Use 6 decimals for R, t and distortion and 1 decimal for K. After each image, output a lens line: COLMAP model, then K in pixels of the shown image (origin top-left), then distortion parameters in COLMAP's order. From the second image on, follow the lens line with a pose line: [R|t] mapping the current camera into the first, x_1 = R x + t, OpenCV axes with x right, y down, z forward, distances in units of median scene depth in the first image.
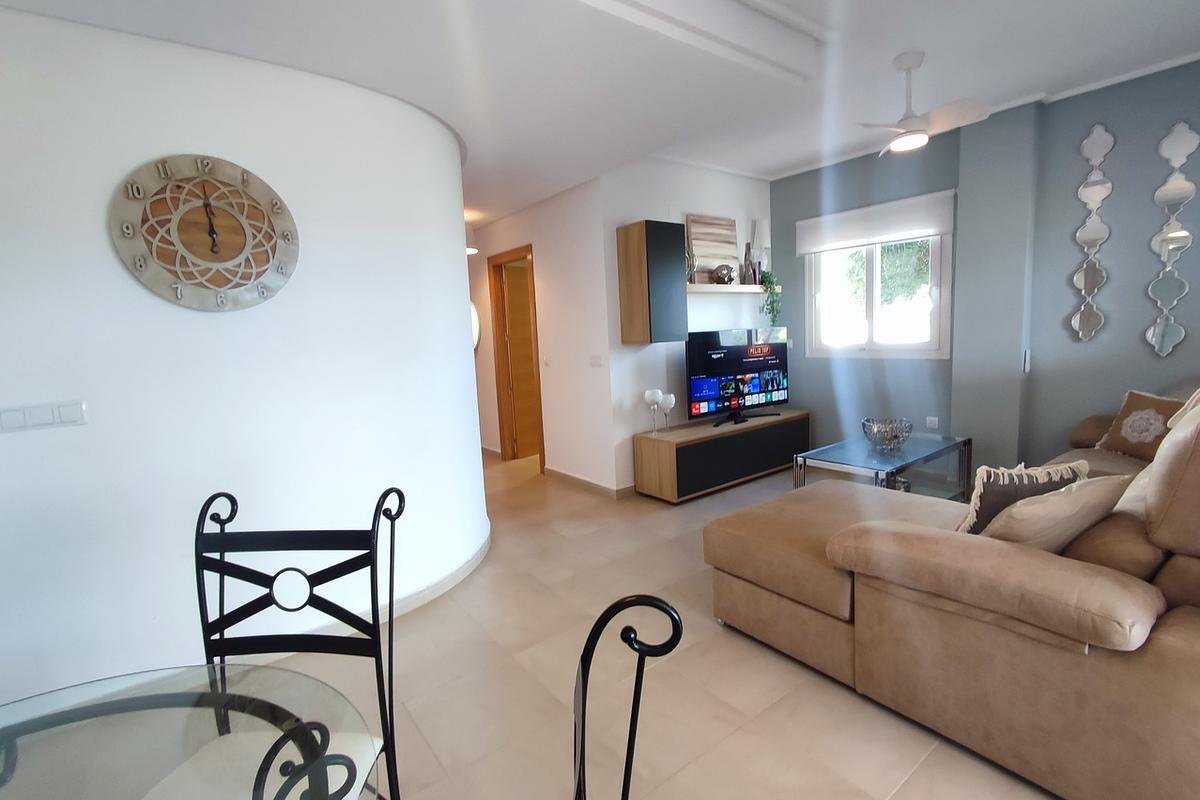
lens RADIAL K [[552.0, 0, 600.0], [0, 552.0, 400.0], [0, 0, 1]] dist [-0.031693, 0.010784]
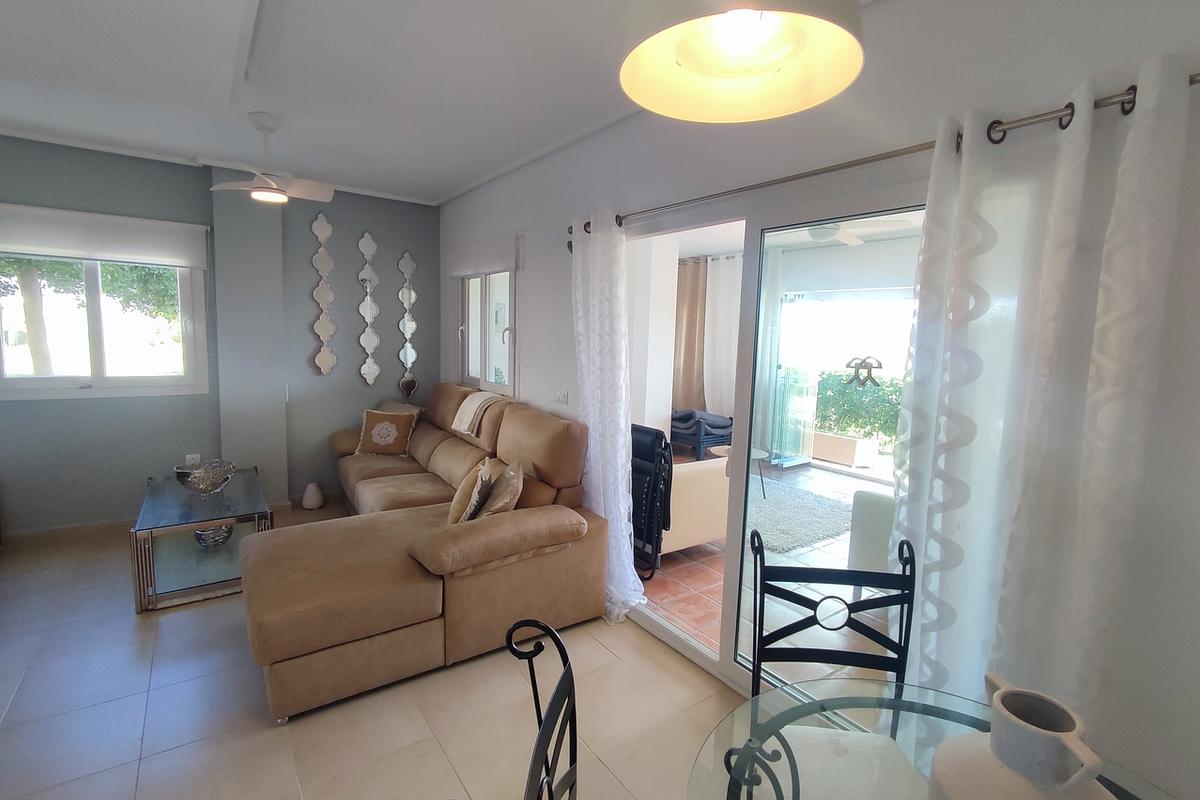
lens RADIAL K [[548.0, 0, 613.0], [0, 548.0, 392.6], [0, 0, 1]] dist [-0.007013, -0.000094]
pose [[0.010410, -0.054692, 0.998449, -0.325440], [0.094279, 0.994109, 0.053471, -0.056338], [-0.995491, 0.093576, 0.015505, 0.229222]]
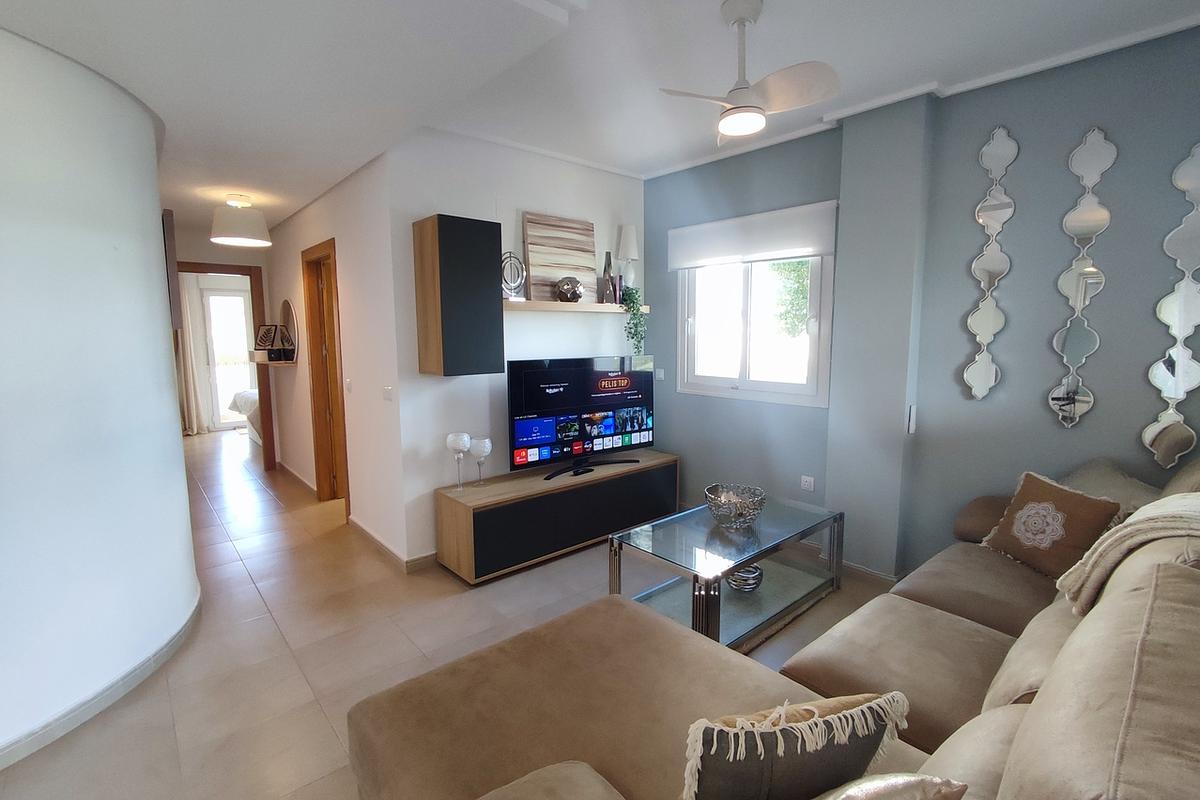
lens RADIAL K [[548.0, 0, 613.0], [0, 548.0, 392.6], [0, 0, 1]] dist [-0.007013, -0.000094]
pose [[0.994860, 0.038156, 0.093800, 0.225809], [-0.036845, 0.999198, -0.015672, -0.068189], [-0.094323, 0.012136, 0.995468, 0.199836]]
